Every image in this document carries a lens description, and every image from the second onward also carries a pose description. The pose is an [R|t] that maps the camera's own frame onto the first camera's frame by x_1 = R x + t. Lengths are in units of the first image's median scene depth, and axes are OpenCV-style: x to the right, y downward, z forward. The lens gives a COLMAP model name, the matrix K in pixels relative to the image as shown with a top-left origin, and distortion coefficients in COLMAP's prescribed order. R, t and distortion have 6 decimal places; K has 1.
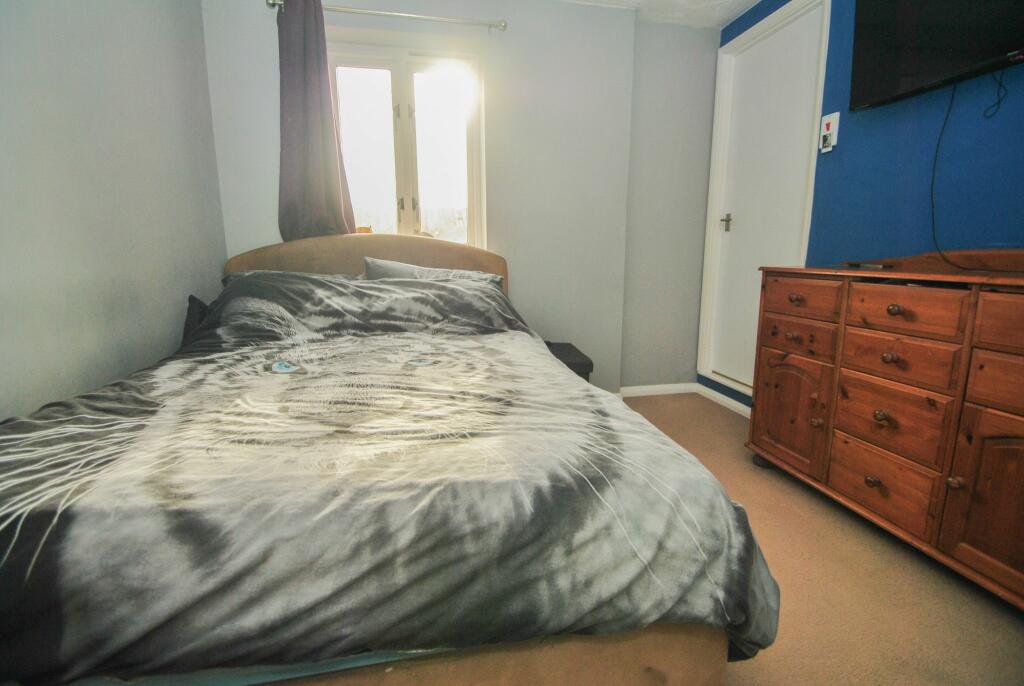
lens RADIAL K [[452.0, 0, 509.4], [0, 452.0, 329.3], [0, 0, 1]] dist [-0.001532, -0.000128]
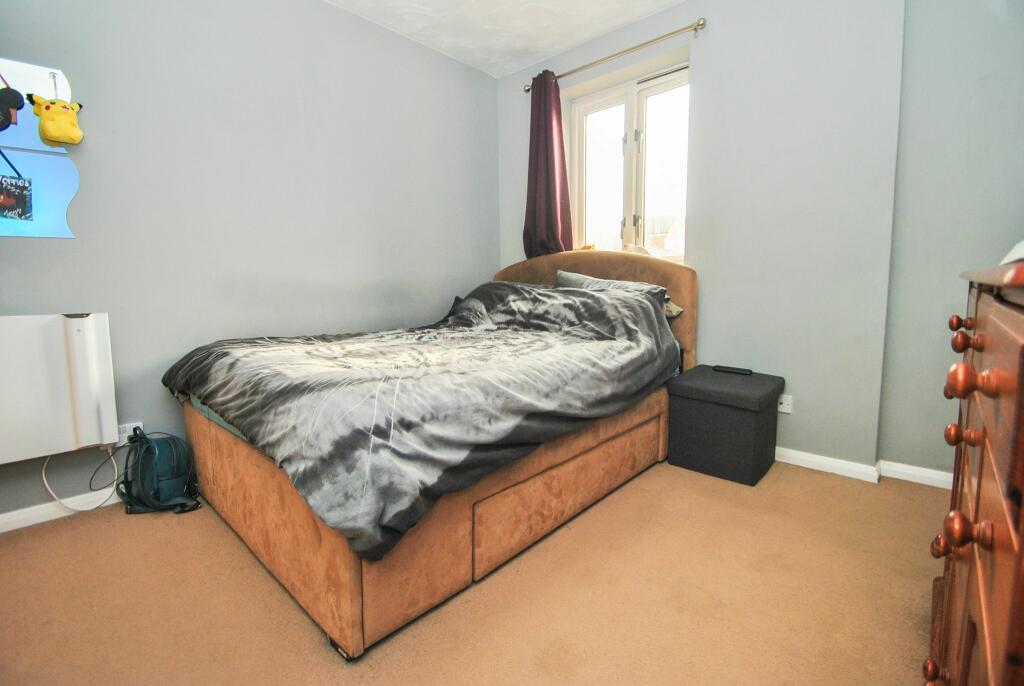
lens RADIAL K [[471.3, 0, 506.2], [0, 471.3, 325.4], [0, 0, 1]] dist [-0.000874, -0.000112]
pose [[0.578157, 0.073126, -0.812642, 0.684141], [-0.128533, 0.991703, -0.002206, 0.006220], [0.805738, 0.105727, 0.582759, 0.189071]]
